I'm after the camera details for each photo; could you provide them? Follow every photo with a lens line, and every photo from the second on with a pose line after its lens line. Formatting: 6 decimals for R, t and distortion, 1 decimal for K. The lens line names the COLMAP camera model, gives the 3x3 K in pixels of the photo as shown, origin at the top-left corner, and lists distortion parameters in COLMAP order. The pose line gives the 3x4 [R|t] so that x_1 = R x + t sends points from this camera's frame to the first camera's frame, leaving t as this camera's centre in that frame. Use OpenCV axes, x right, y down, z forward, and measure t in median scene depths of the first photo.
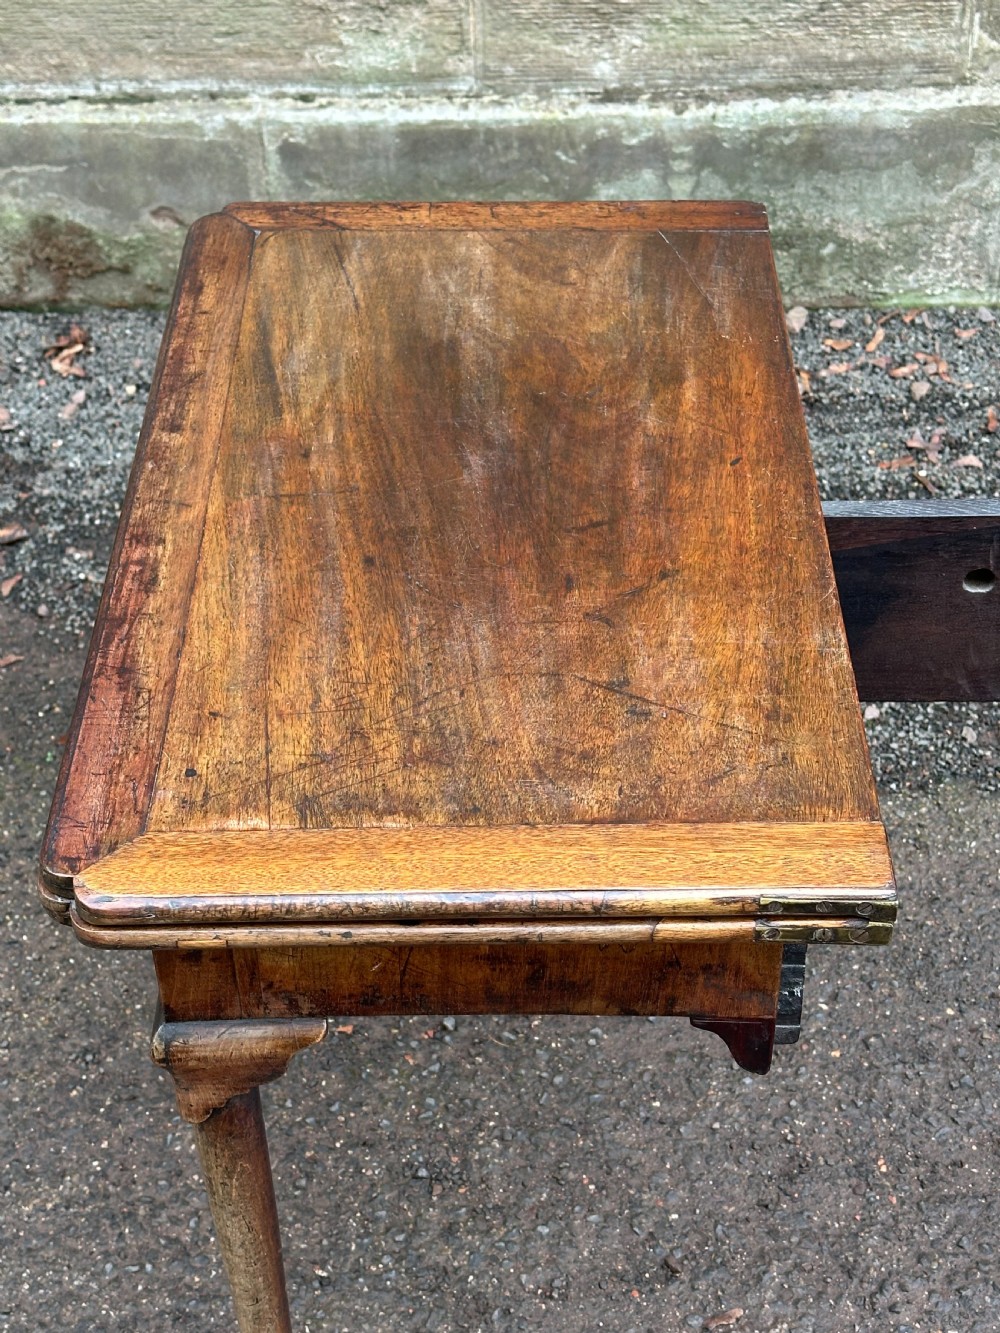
lens RADIAL K [[2087.4, 0, 499.7], [0, 2087.4, 663.2], [0, 0, 1]] dist [0.165601, -0.225756]
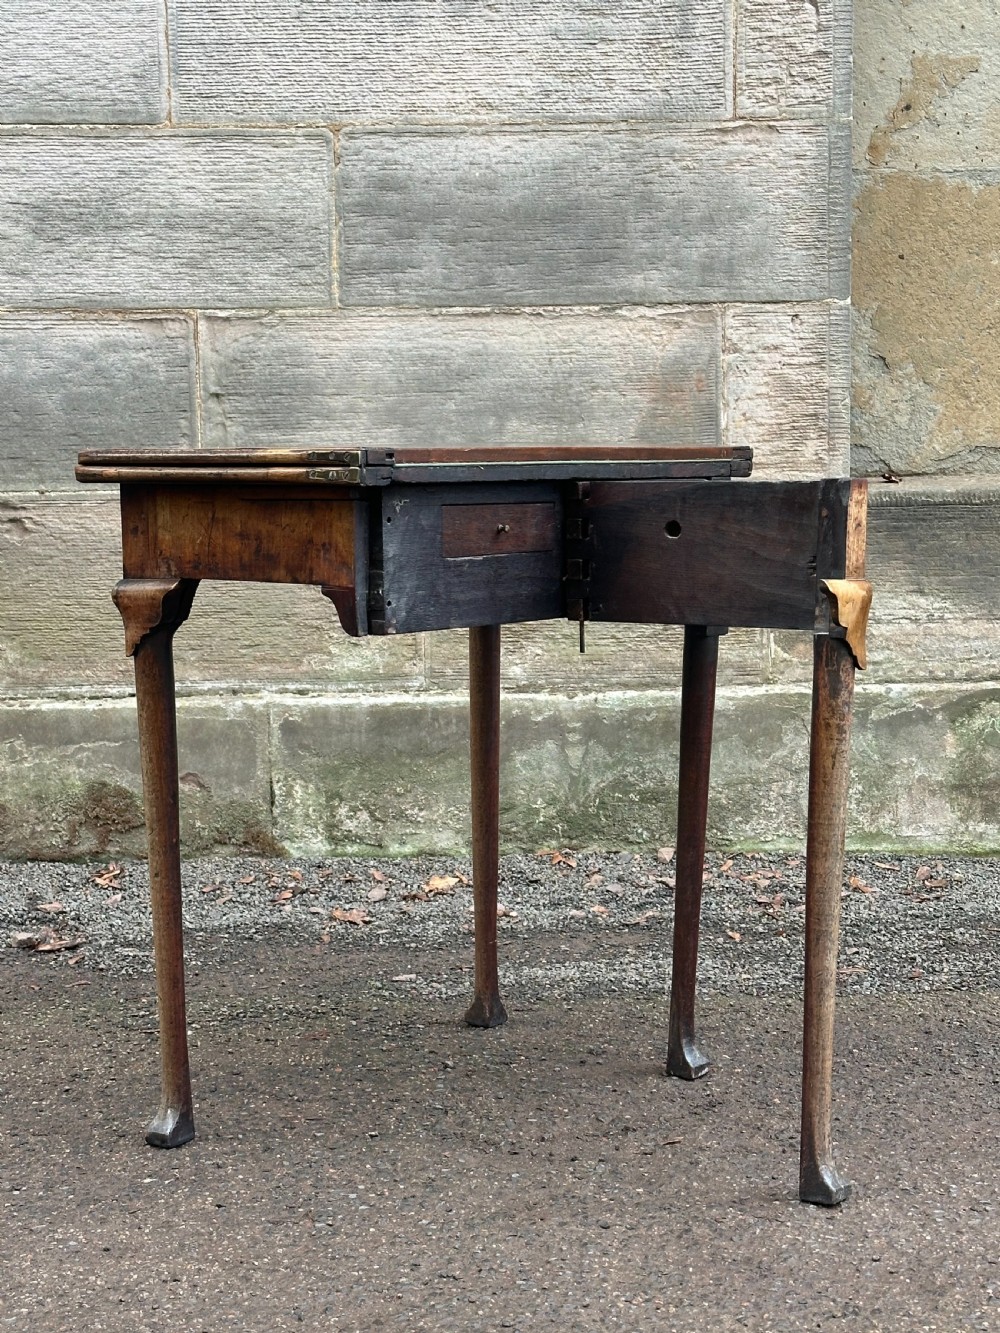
lens RADIAL K [[2169.1, 0, 499.1], [0, 2169.1, 659.5], [0, 0, 1]] dist [0.141316, -0.058378]
pose [[0.997340, 0.007026, 0.072551, -0.066563], [0.034411, 0.832063, -0.553612, 0.509545], [-0.064257, 0.554636, 0.829608, -0.203601]]
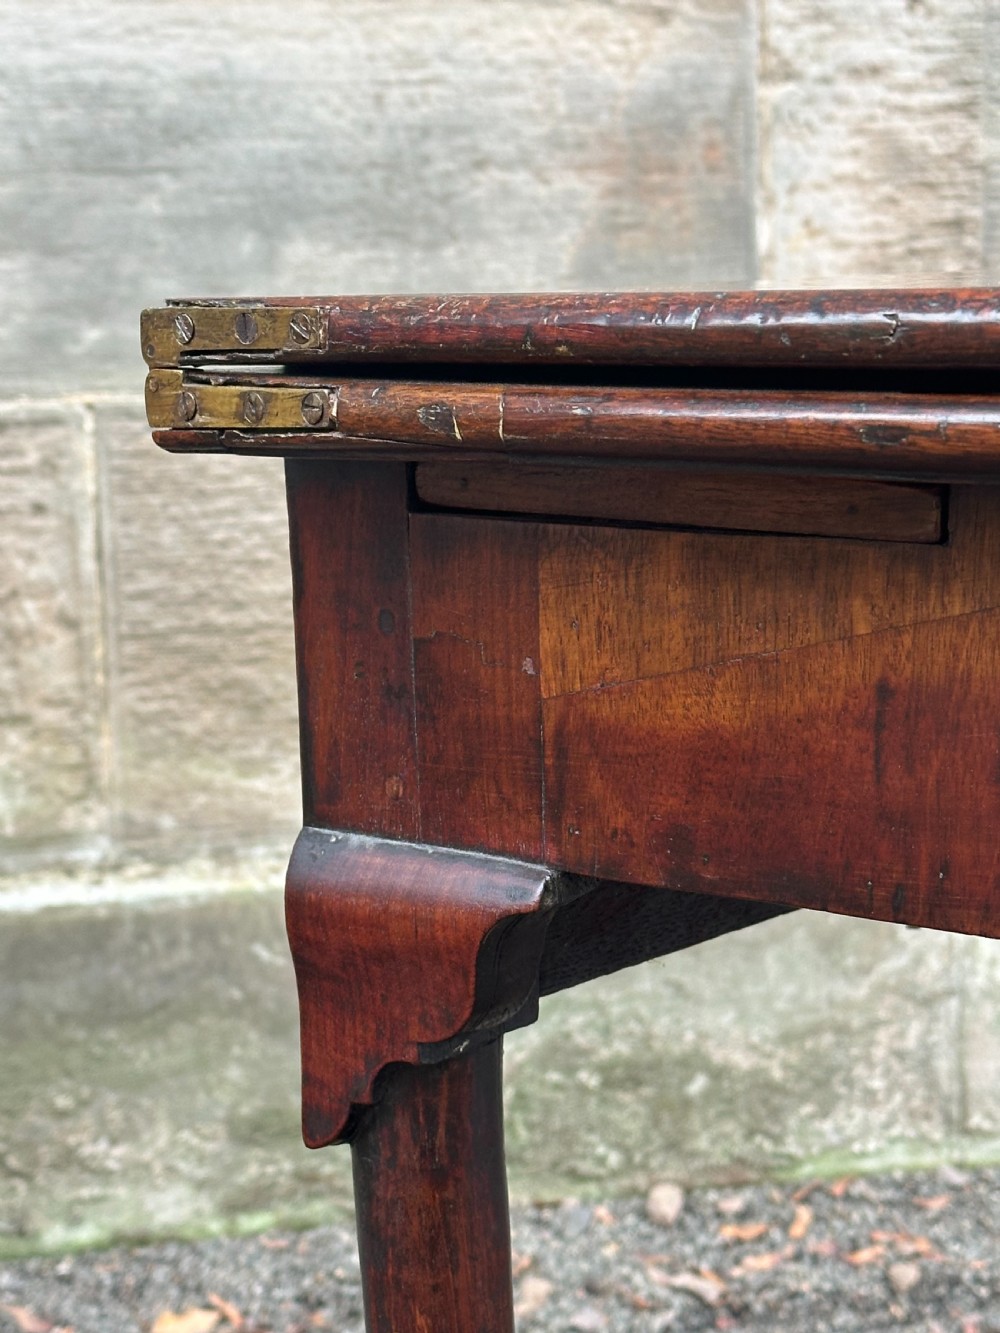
lens RADIAL K [[2730.5, 0, 501.5], [0, 2730.5, 729.1], [0, 0, 1]] dist [0.163503, -0.180270]
pose [[0.966574, -0.038062, 0.253548, -0.101564], [0.161985, 0.857207, -0.488832, 0.099847], [-0.198737, 0.513563, 0.834719, 0.299966]]
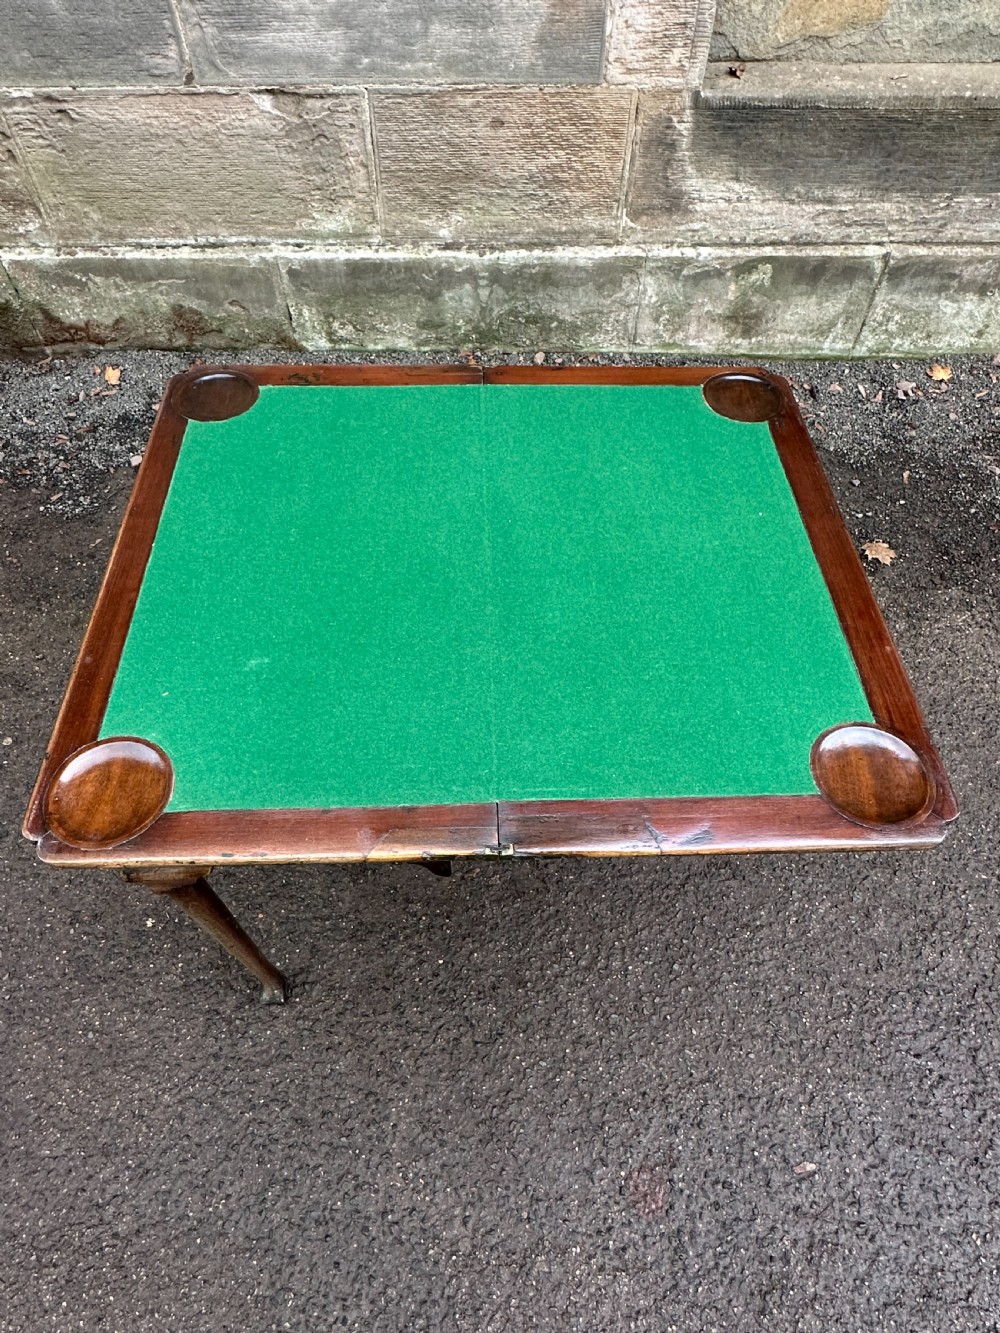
lens RADIAL K [[813.5, 0, 488.1], [0, 813.5, 651.4], [0, 0, 1]] dist [-0.007269, 0.003211]
pose [[0.999211, -0.006255, 0.039225, 0.057720], [-0.003438, 0.970198, 0.242289, -0.078152], [-0.039572, -0.242233, 0.969411, 0.138273]]
